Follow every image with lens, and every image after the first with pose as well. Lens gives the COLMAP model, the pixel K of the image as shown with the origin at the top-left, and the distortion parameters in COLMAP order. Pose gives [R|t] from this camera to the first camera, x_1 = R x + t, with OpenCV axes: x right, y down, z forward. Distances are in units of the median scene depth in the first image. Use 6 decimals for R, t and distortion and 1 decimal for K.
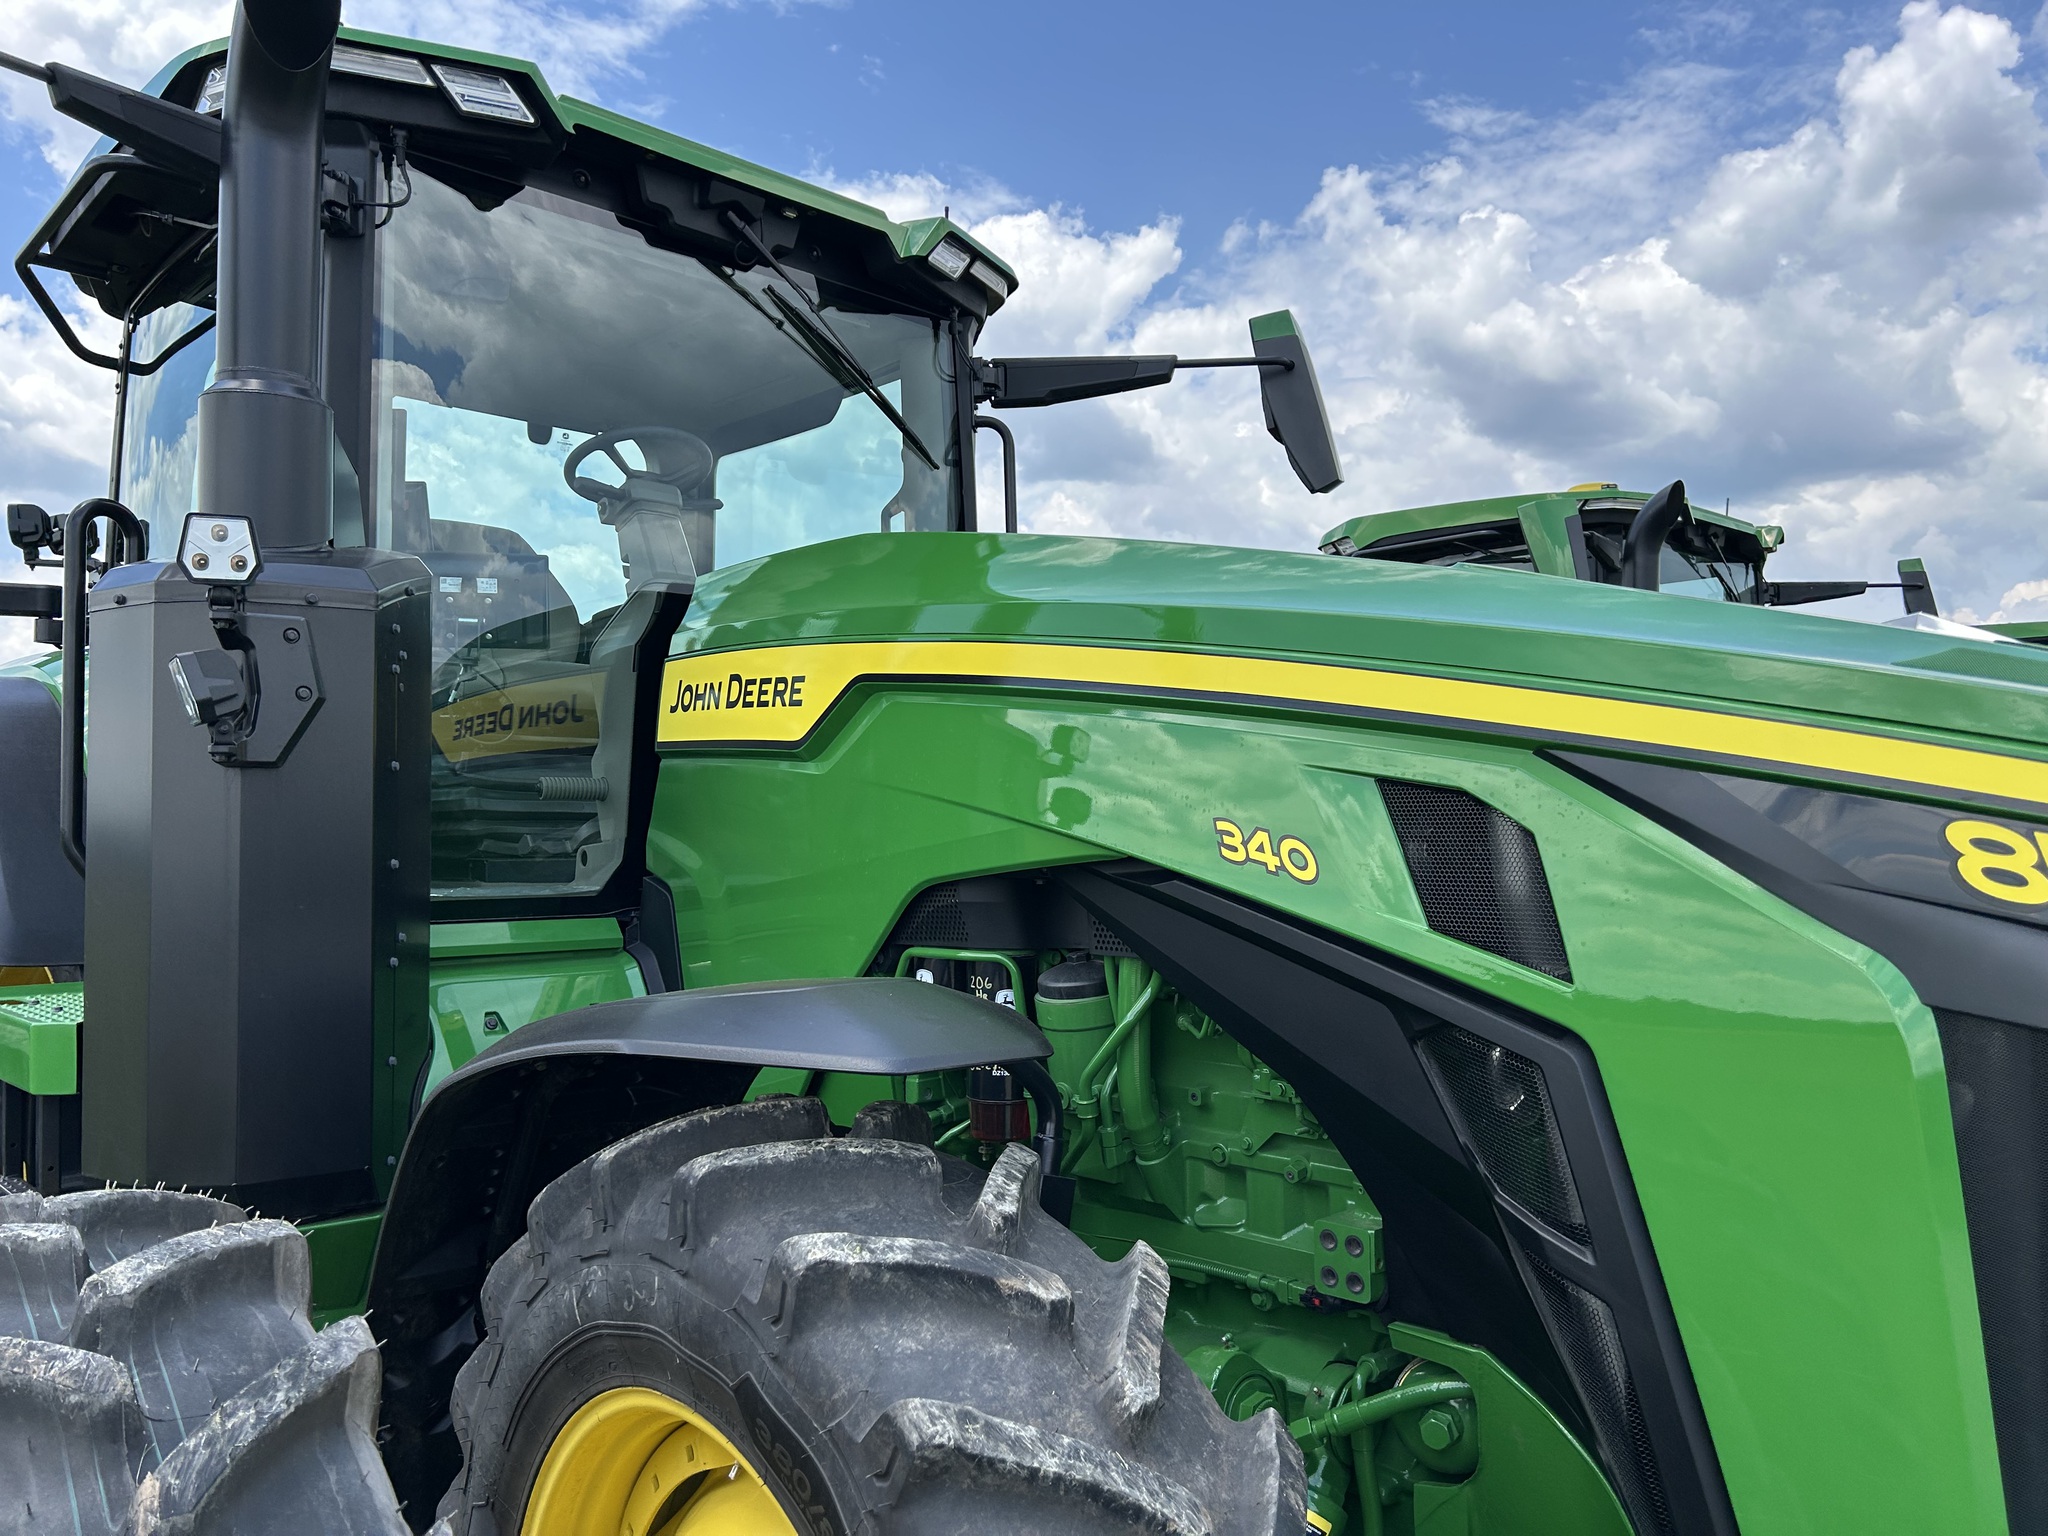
lens RADIAL K [[1531.8, 0, 1036.2], [0, 1531.8, 773.4], [0, 0, 1]] dist [0.059091, -0.061909]
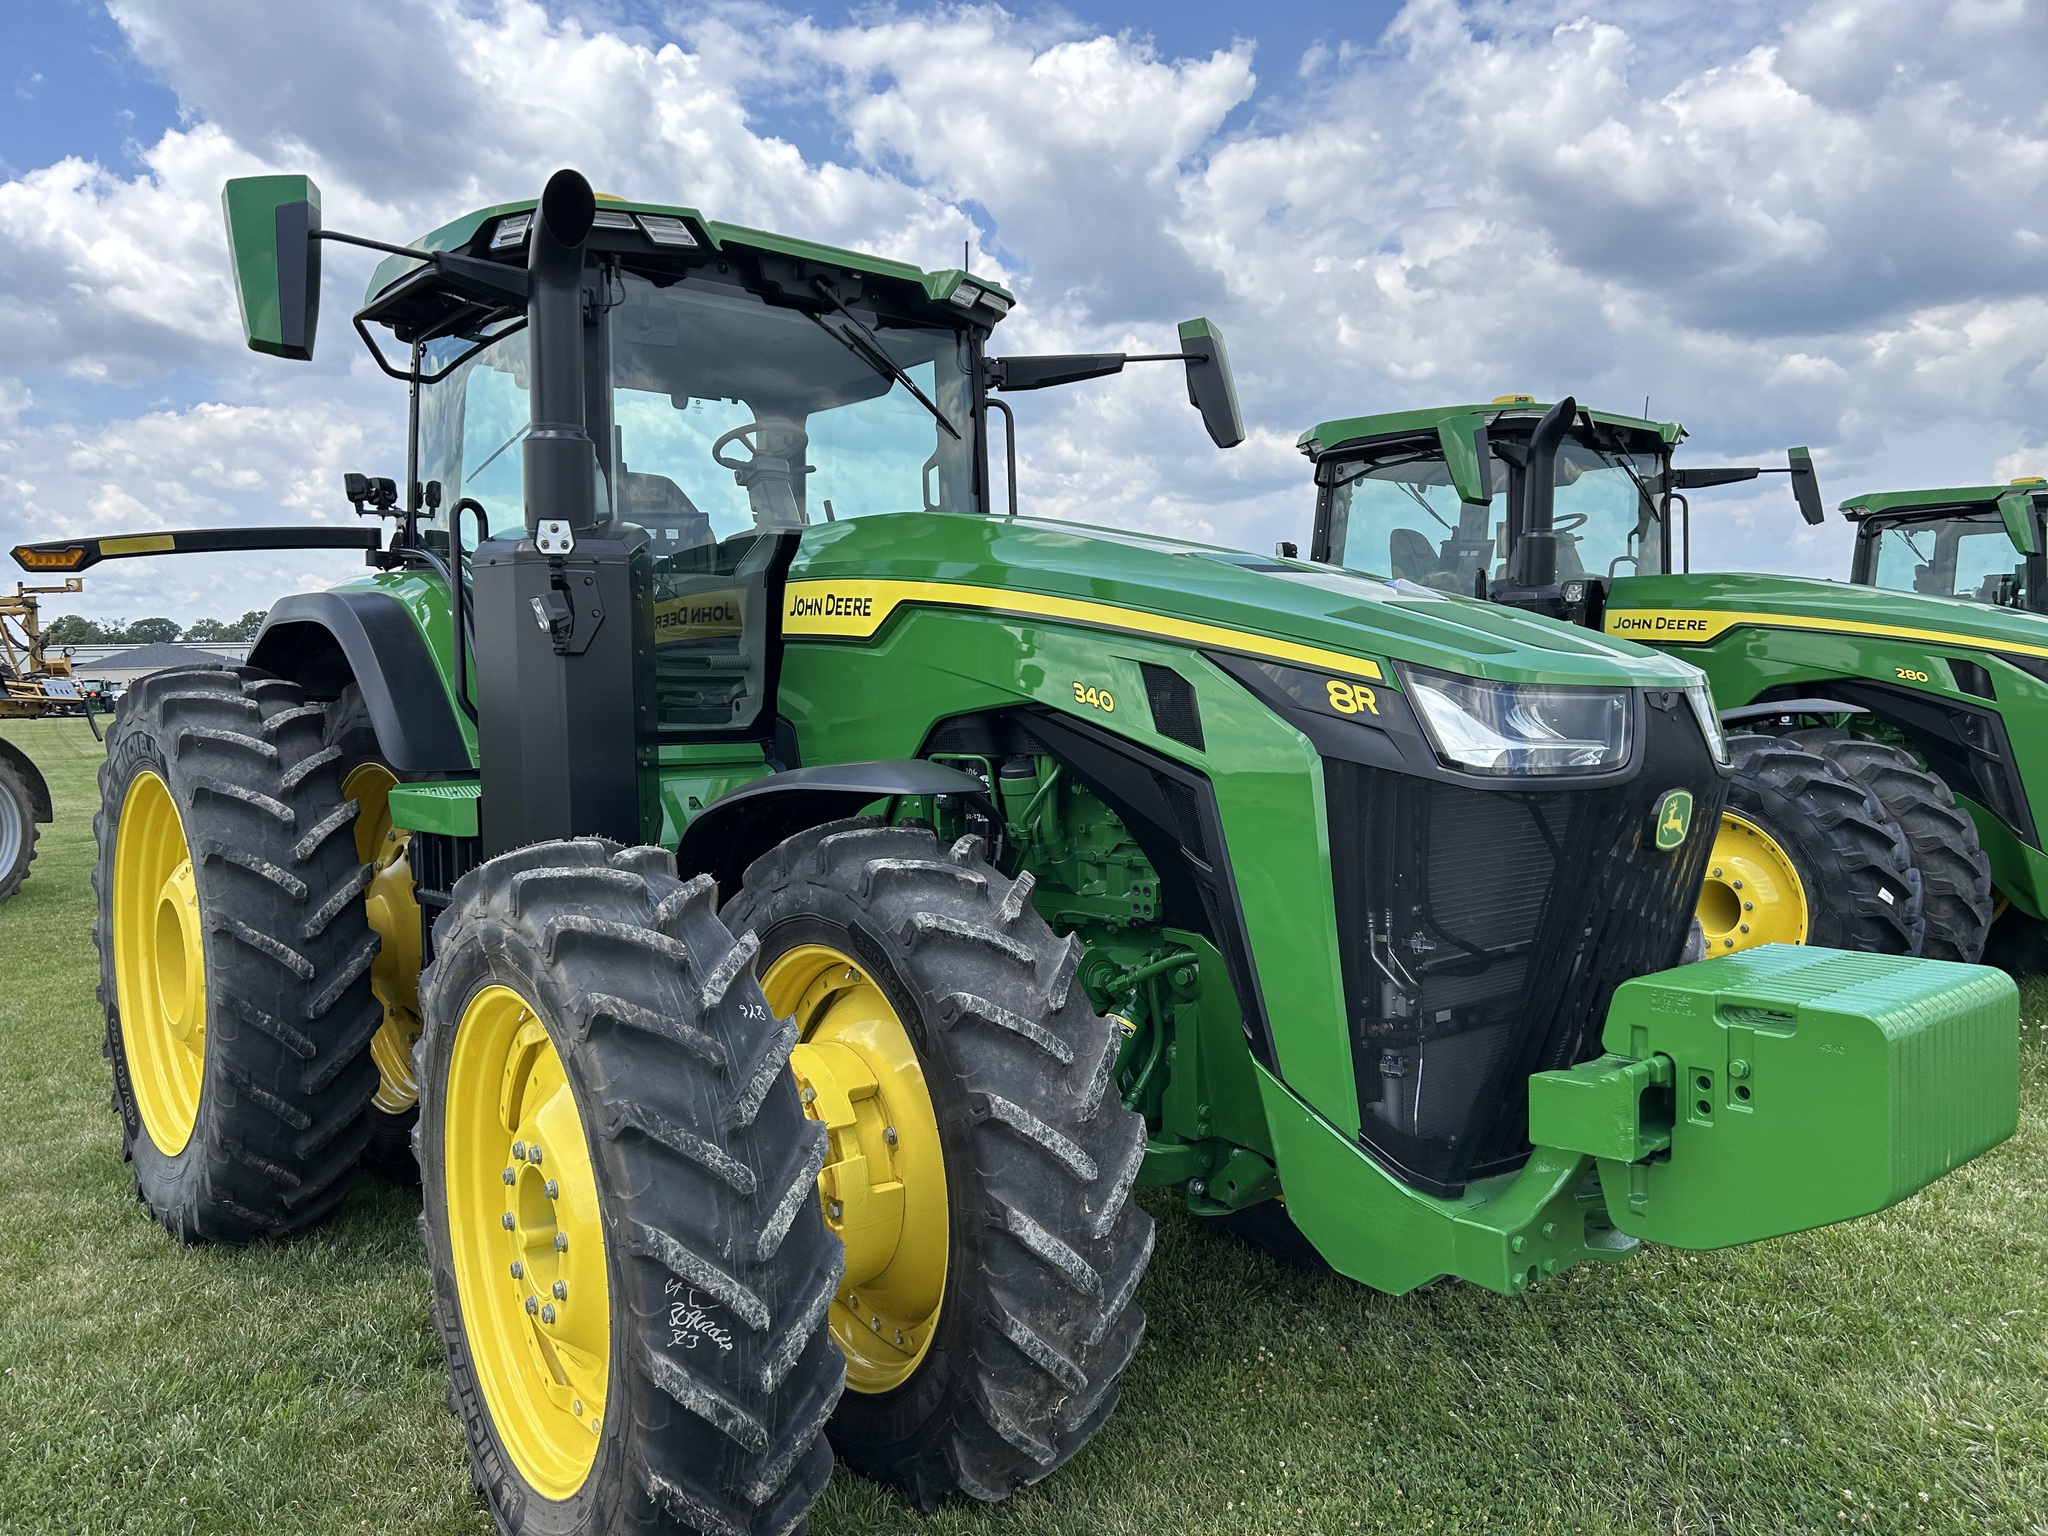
lens RADIAL K [[1531.8, 0, 1027.7], [0, 1531.8, 757.9], [0, 0, 1]] dist [0.059091, -0.061909]
pose [[0.998583, -0.006445, -0.052824, 0.106702], [0.010952, 0.996280, 0.085475, -0.028681], [0.052076, -0.085933, 0.994939, -0.676021]]
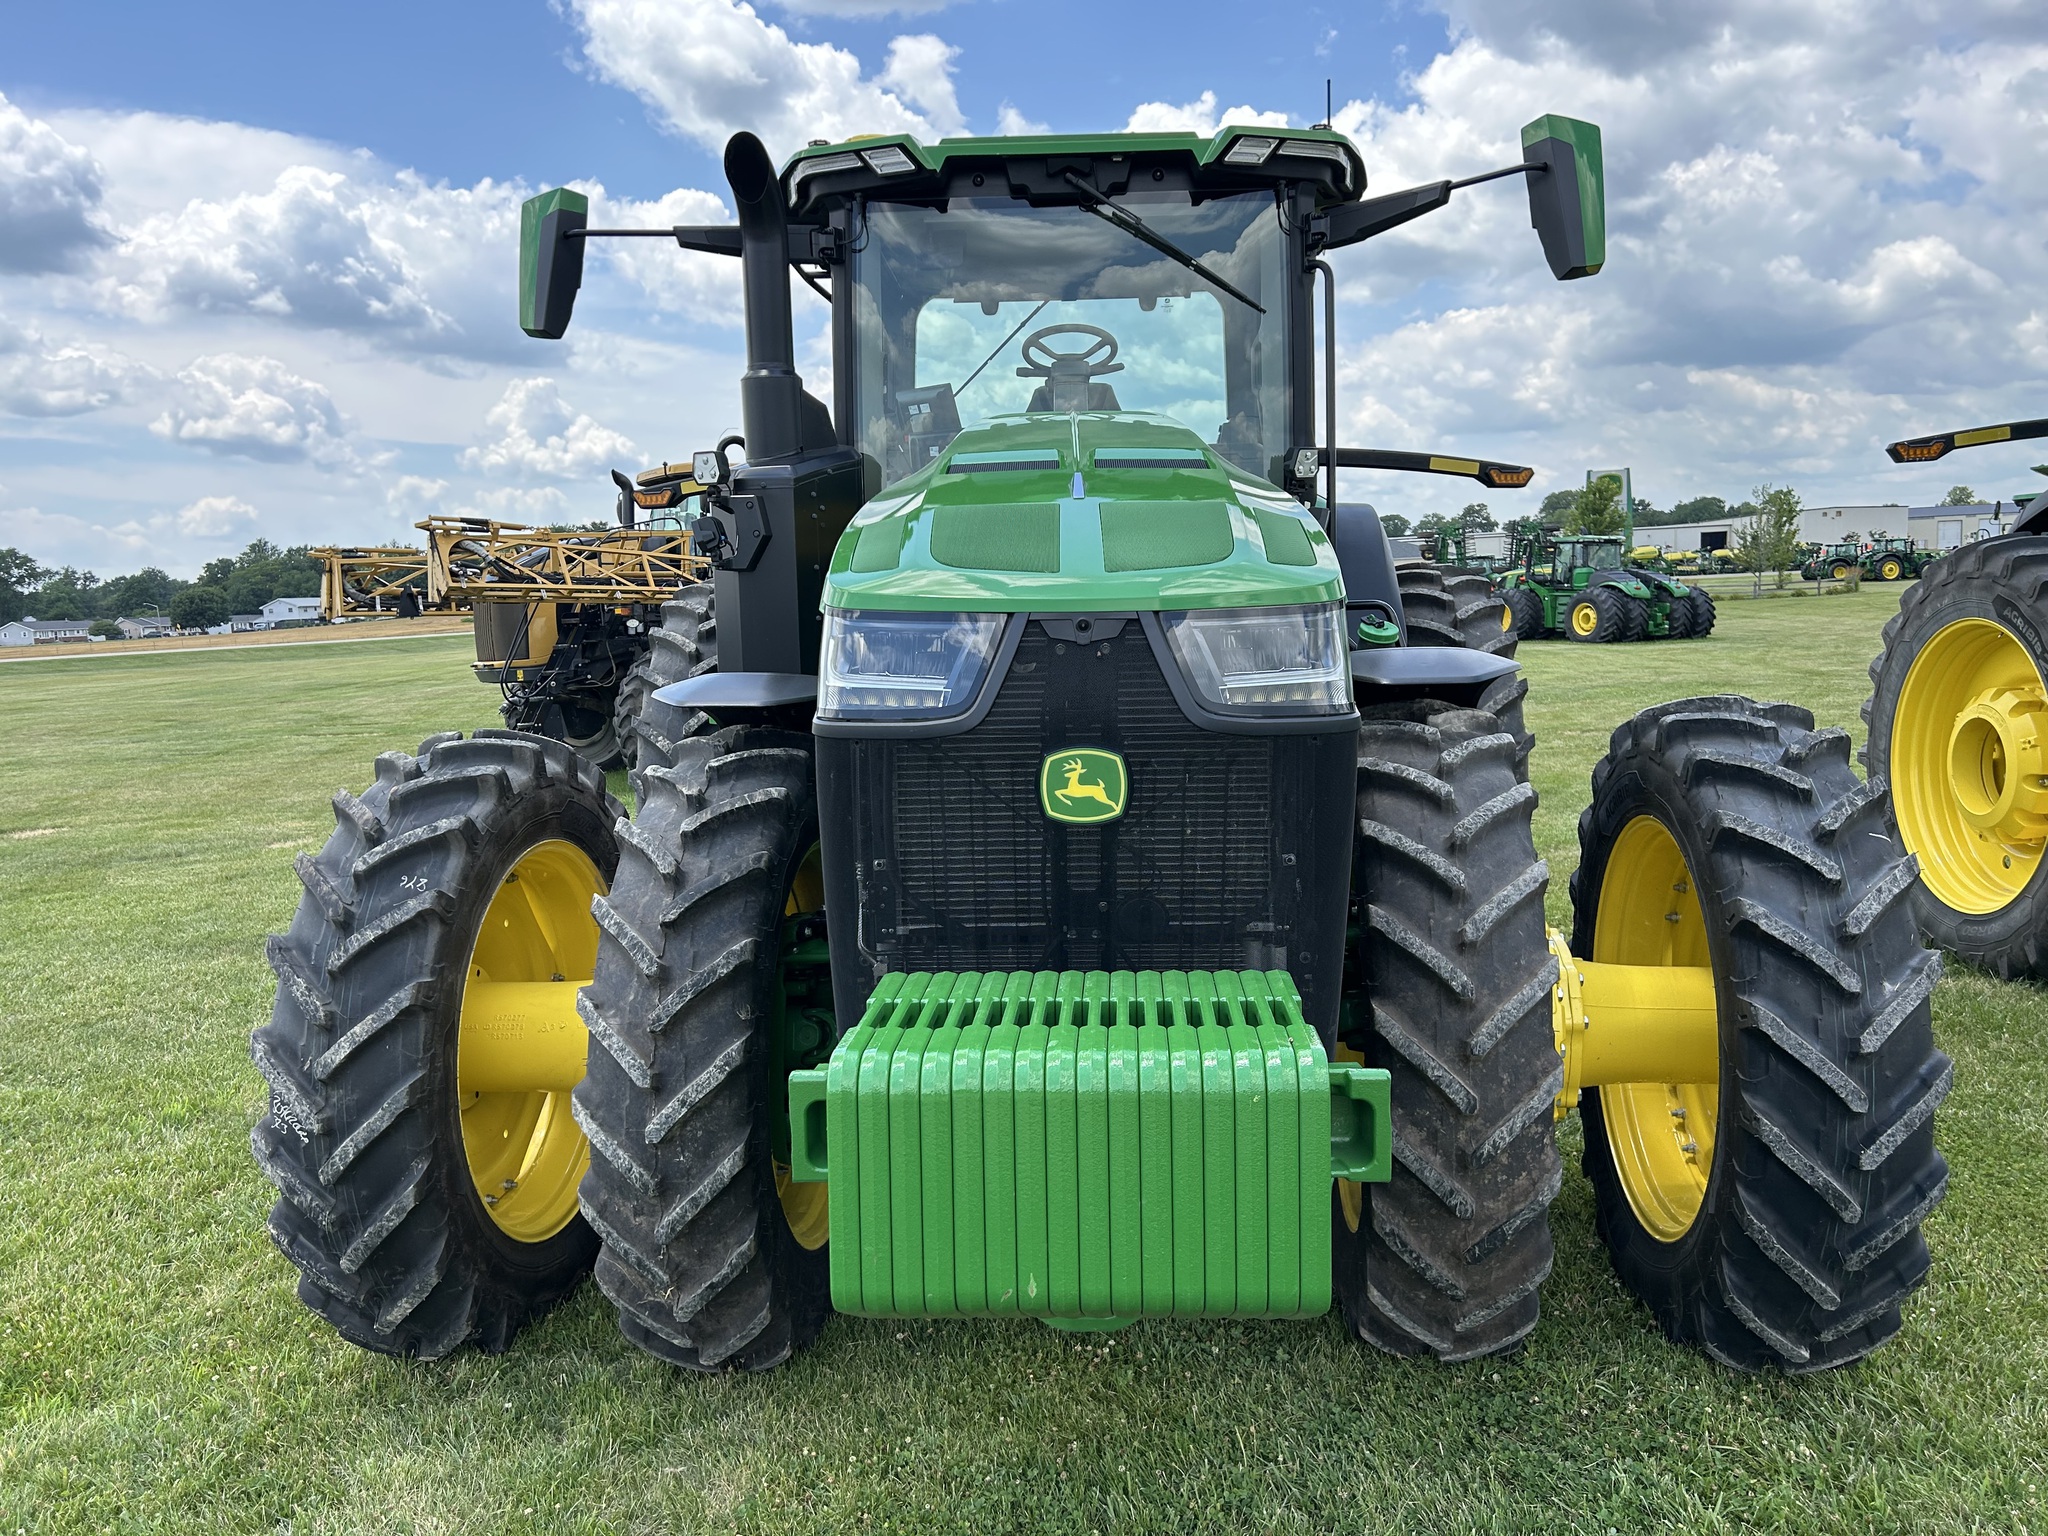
lens RADIAL K [[1531.8, 0, 1031.9], [0, 1531.8, 758.7], [0, 0, 1]] dist [0.059091, -0.061909]
pose [[0.697342, 0.065556, -0.713734, 1.094111], [0.047006, 0.989481, 0.136810, -0.014654], [0.715195, -0.128953, 0.686926, -0.145912]]
